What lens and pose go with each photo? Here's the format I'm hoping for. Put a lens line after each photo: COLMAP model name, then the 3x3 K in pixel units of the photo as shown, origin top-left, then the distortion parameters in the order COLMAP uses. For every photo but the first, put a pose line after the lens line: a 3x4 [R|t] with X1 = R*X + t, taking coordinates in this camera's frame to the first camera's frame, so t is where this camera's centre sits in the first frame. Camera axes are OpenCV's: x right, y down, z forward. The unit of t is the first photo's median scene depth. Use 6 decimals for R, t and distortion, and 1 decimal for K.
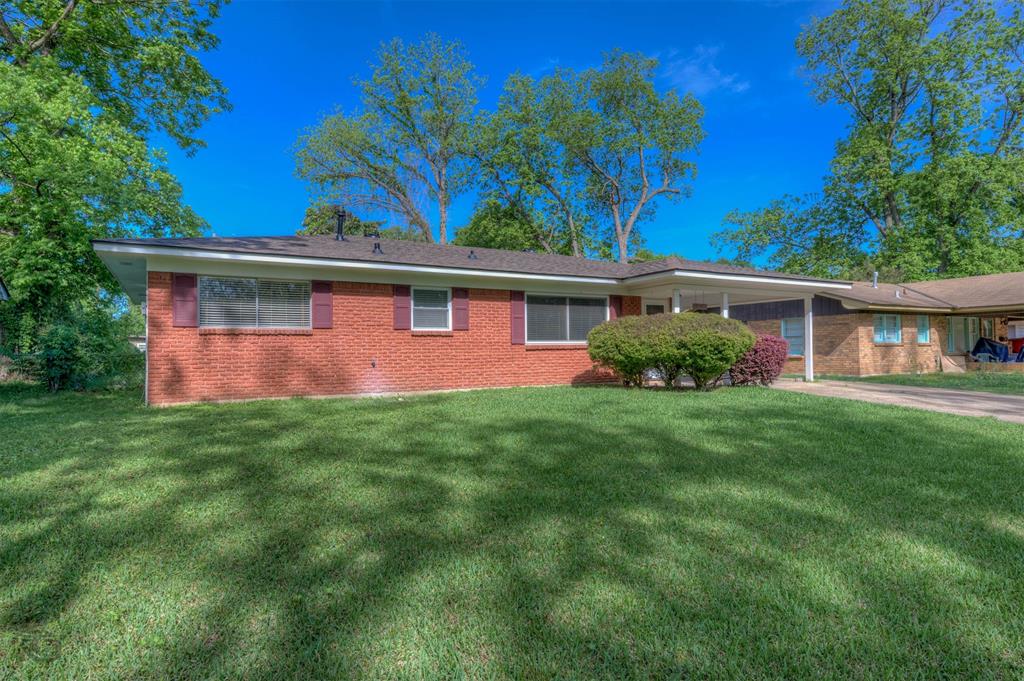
lens RADIAL K [[559.3, 0, 505.3], [0, 559.3, 338.0], [0, 0, 1]] dist [0.021921, -0.001074]
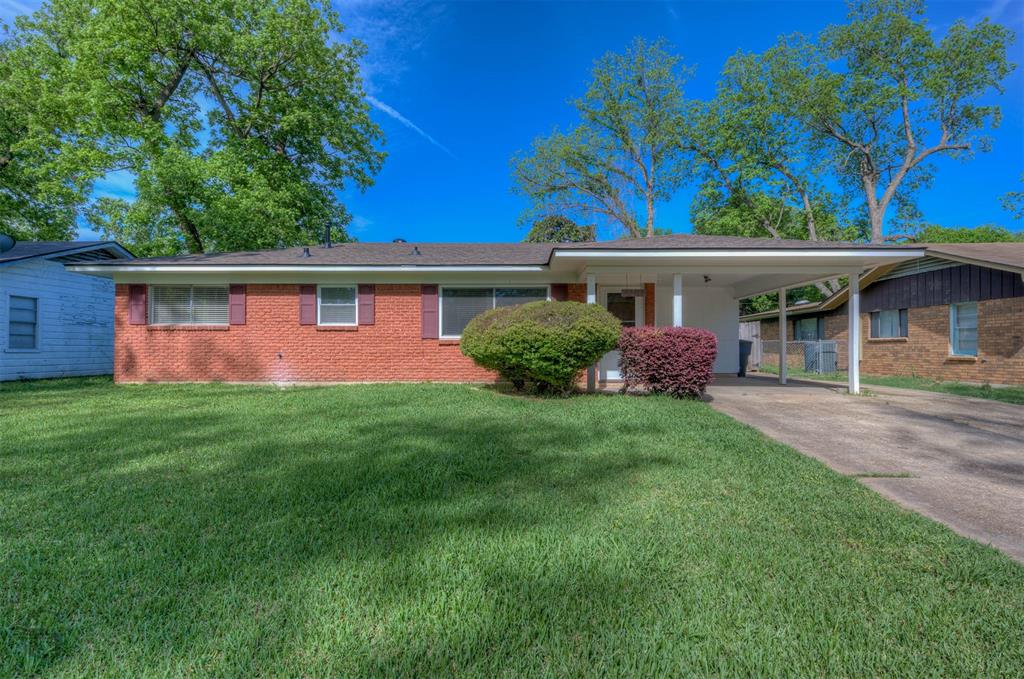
lens RADIAL K [[509.2, 0, 511.3], [0, 509.2, 335.3], [0, 0, 1]] dist [-0.000440, -0.000867]
pose [[0.866330, 0.001653, -0.499469, 0.592125], [0.001405, 0.999983, 0.005746, 0.000370], [0.499470, -0.005680, 0.866313, 0.298286]]
